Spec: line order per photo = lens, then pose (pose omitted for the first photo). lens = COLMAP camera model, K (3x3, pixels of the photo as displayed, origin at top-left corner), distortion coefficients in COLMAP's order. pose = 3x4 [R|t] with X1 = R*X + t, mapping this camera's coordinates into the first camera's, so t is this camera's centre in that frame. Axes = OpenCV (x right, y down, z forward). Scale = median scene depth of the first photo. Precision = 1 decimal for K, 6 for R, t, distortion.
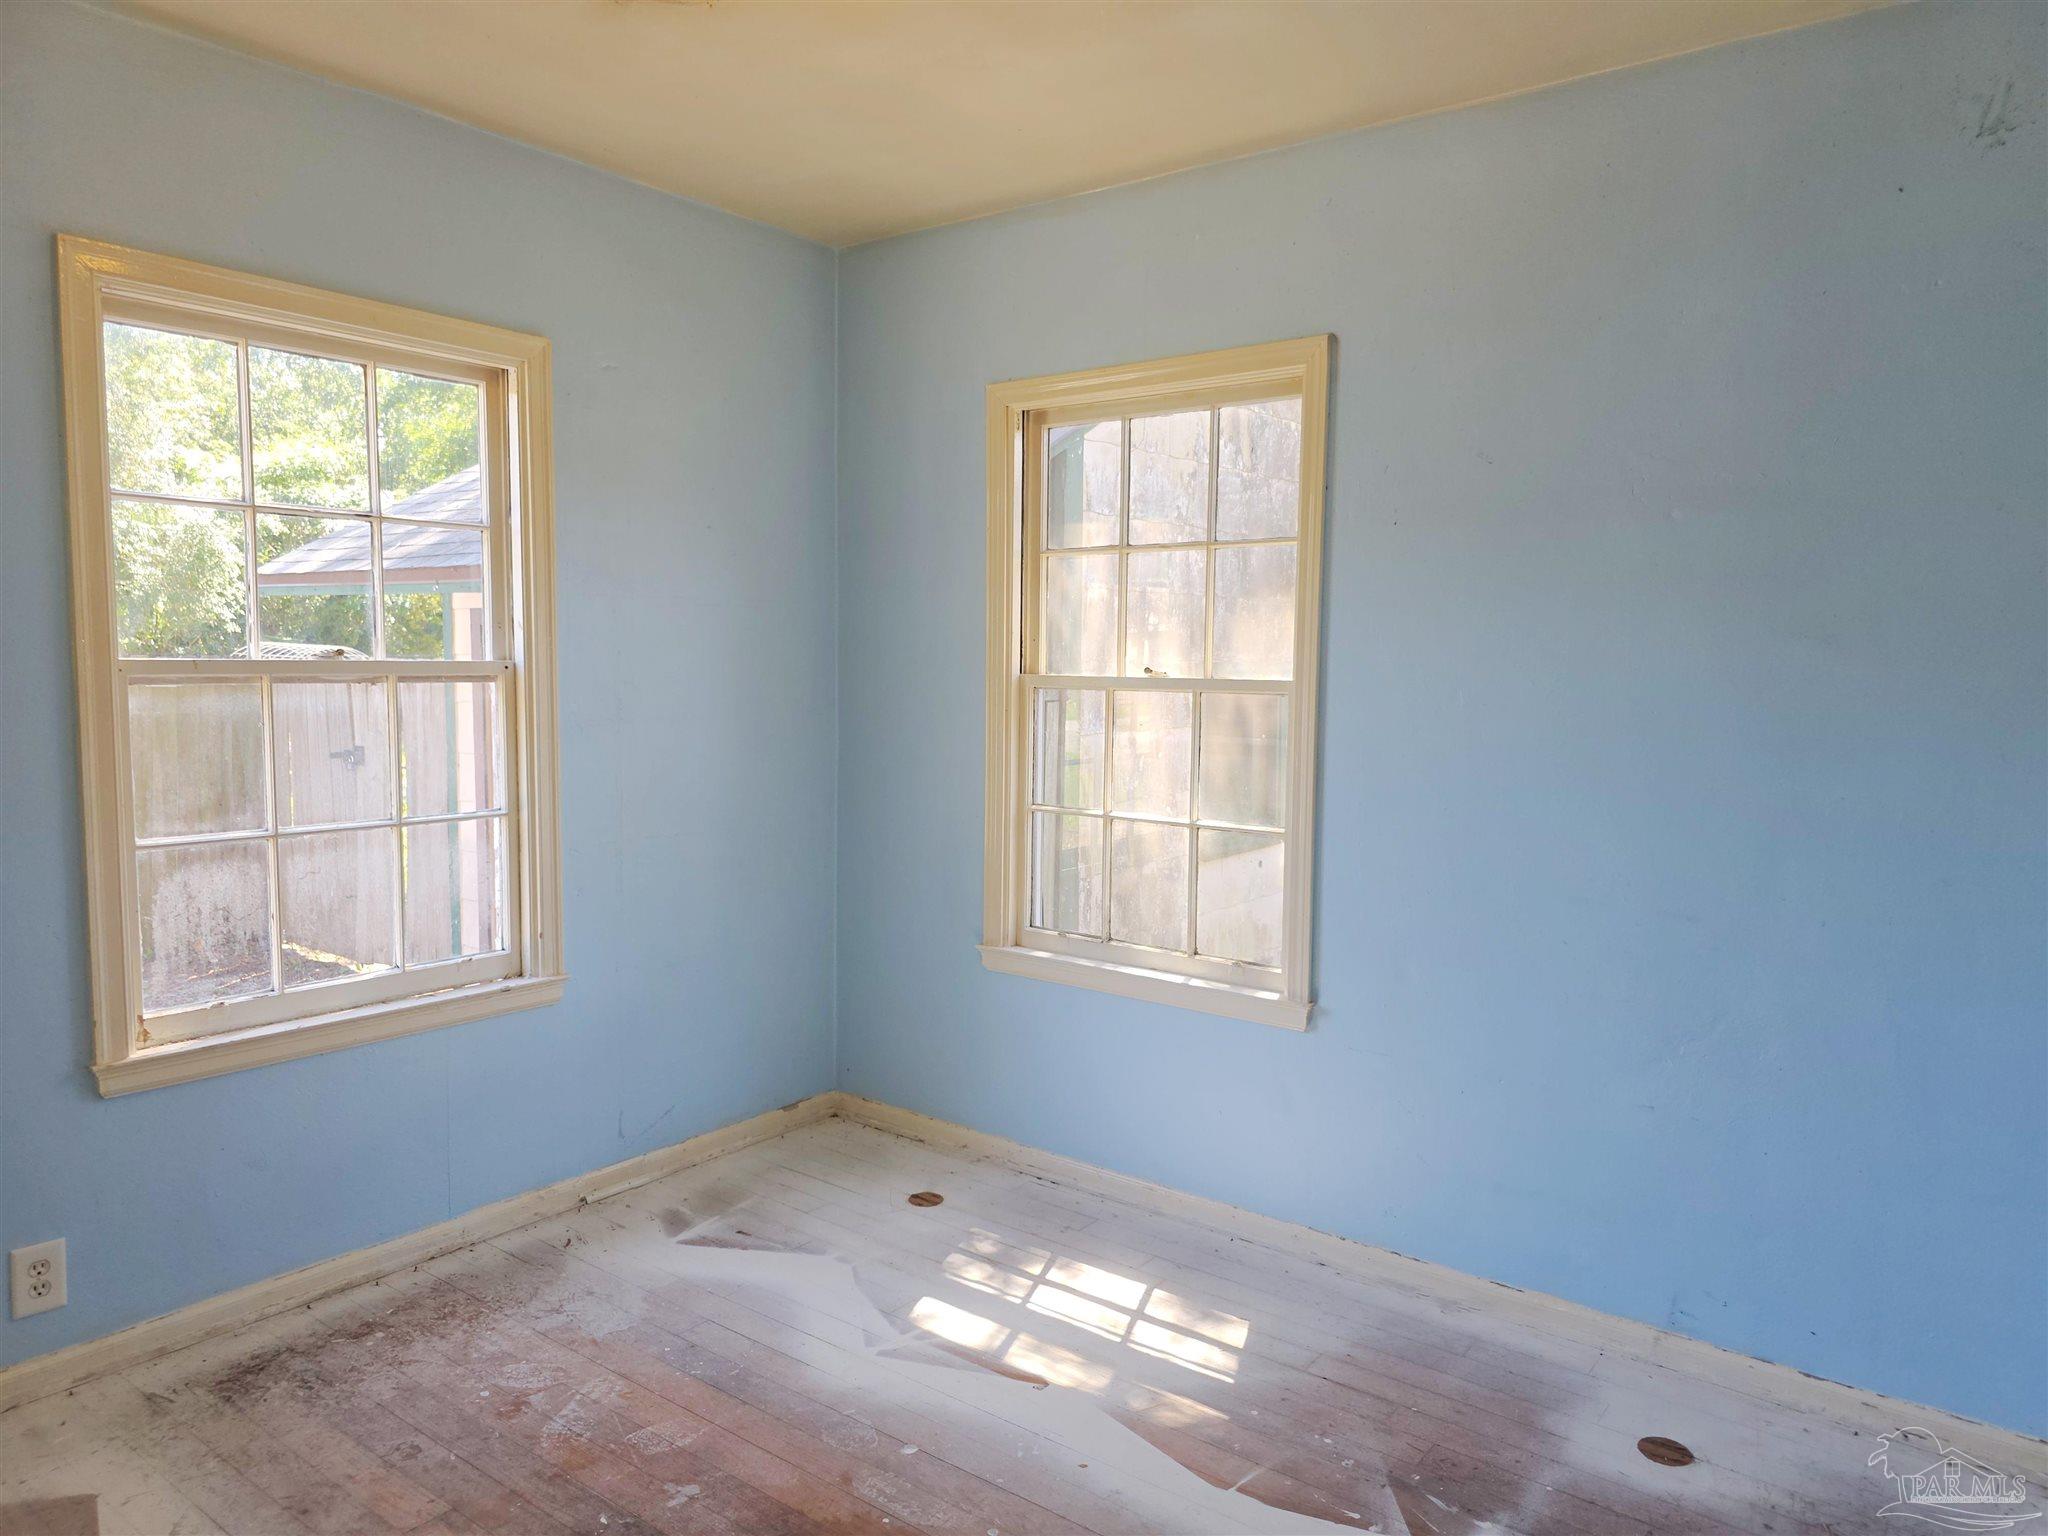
lens RADIAL K [[1385.0, 0, 1023.0], [0, 1385.0, 775.9], [0, 0, 1]] dist [0.001952, 0.003032]
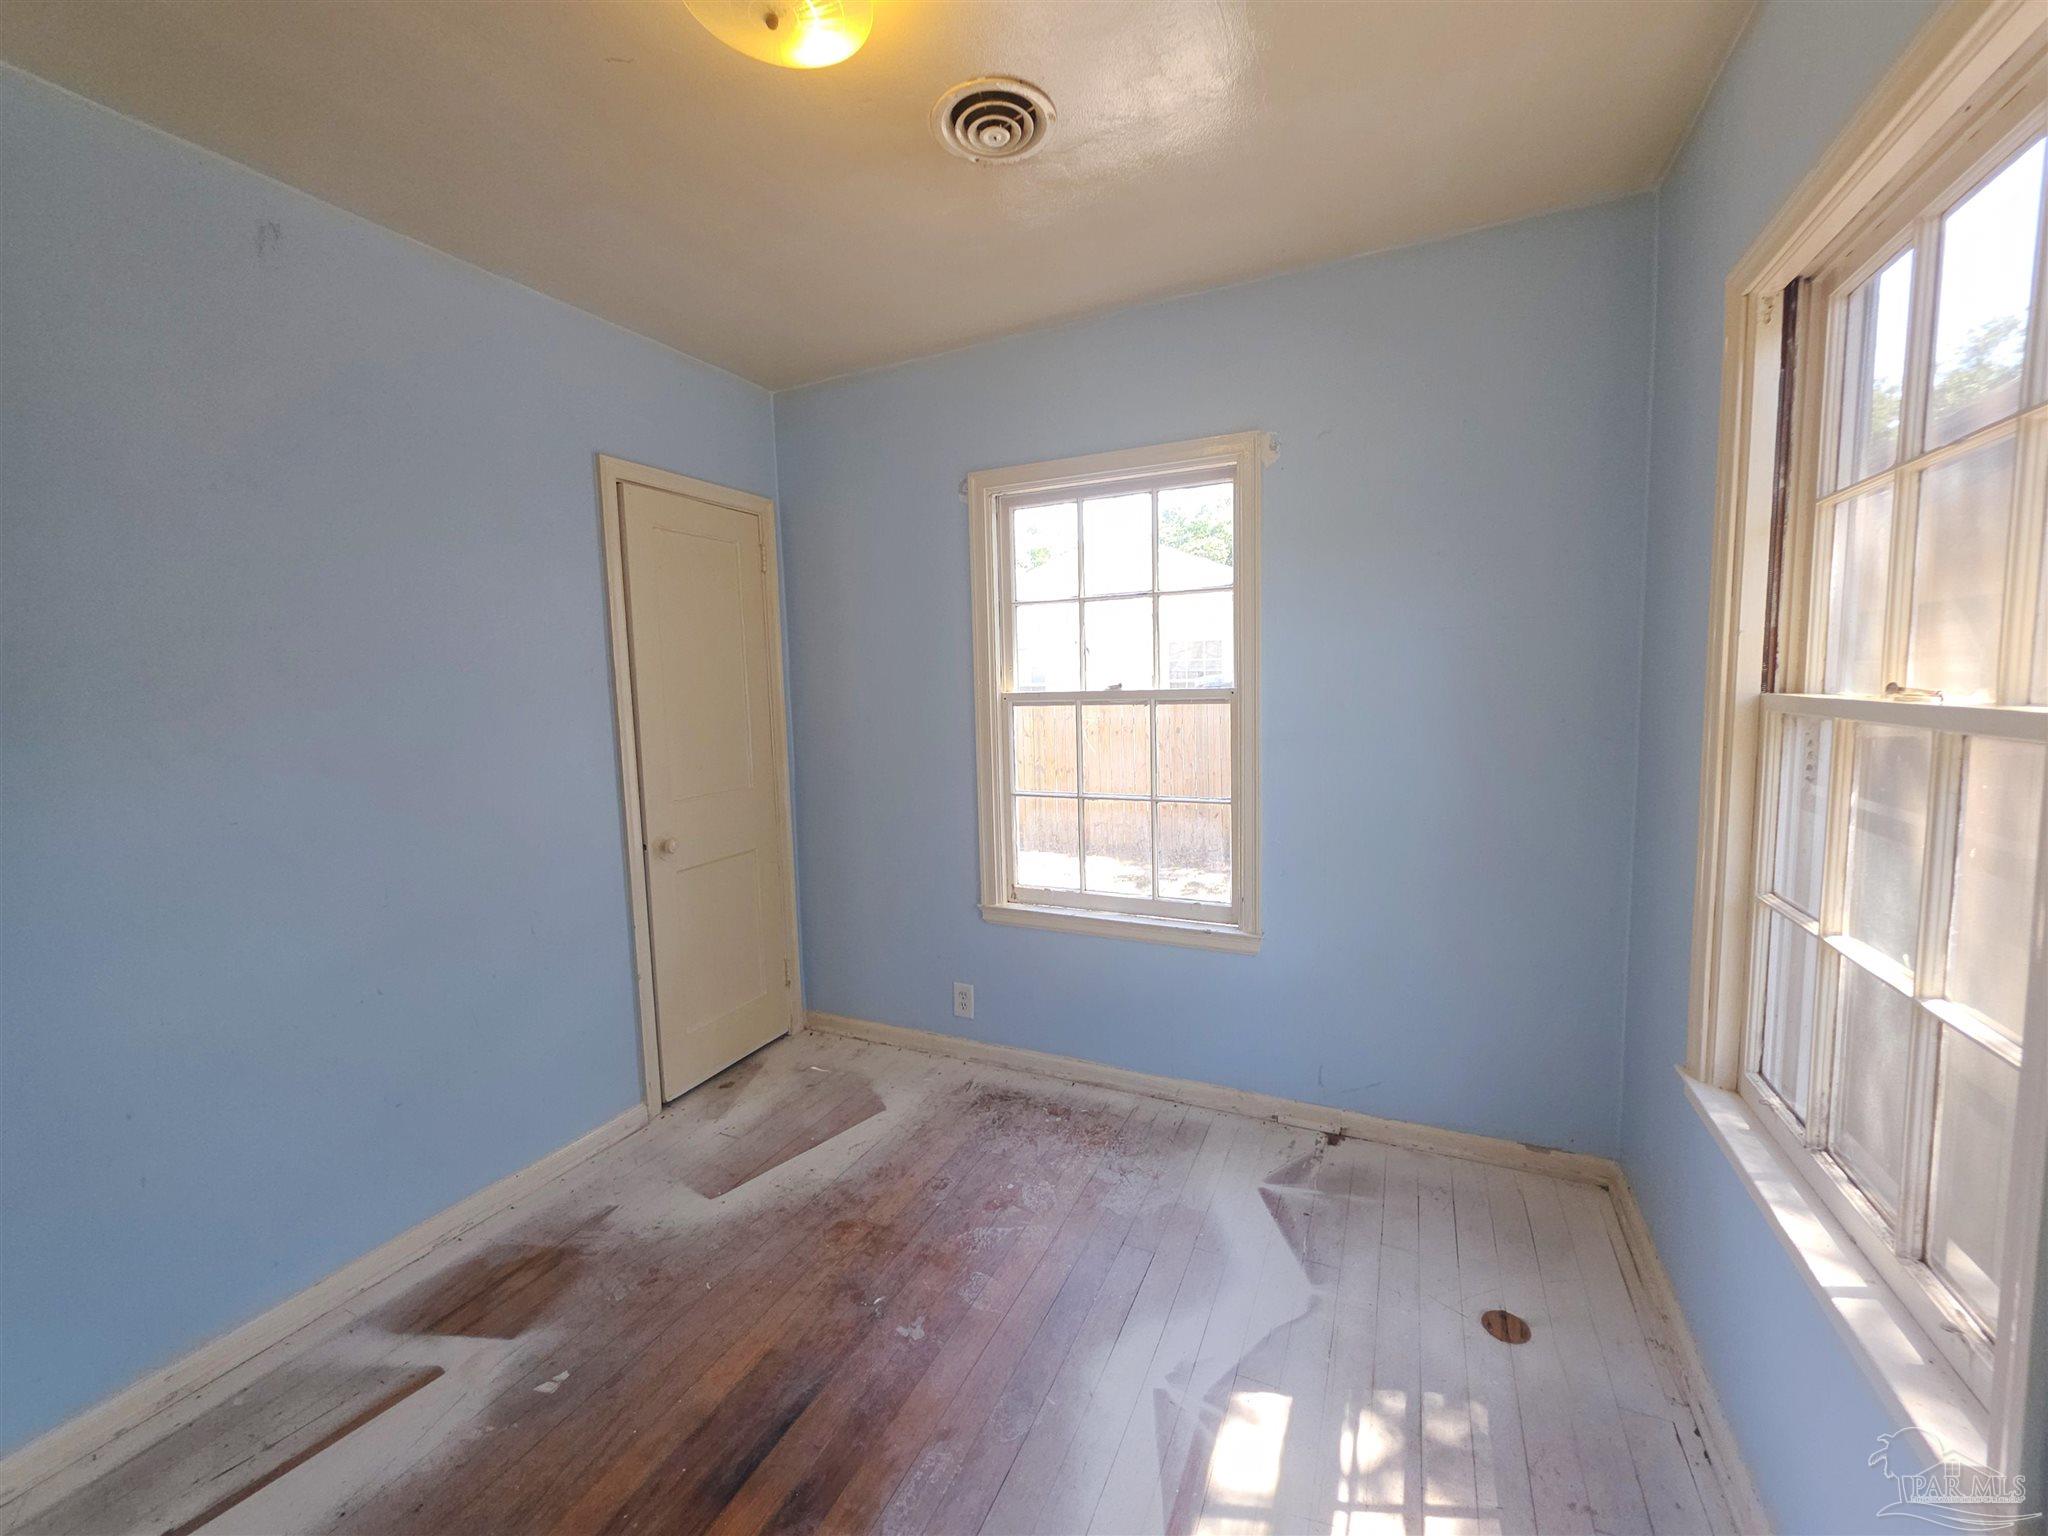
lens RADIAL K [[813.2, 0, 1020.1], [0, 813.2, 756.3], [0, 0, 1]] dist [0.008337, 0.000165]
pose [[0.211728, 0.072392, -0.974644, 0.387669], [-0.049686, 0.996761, 0.063241, -0.063892], [0.976065, 0.035037, 0.214639, 0.716561]]
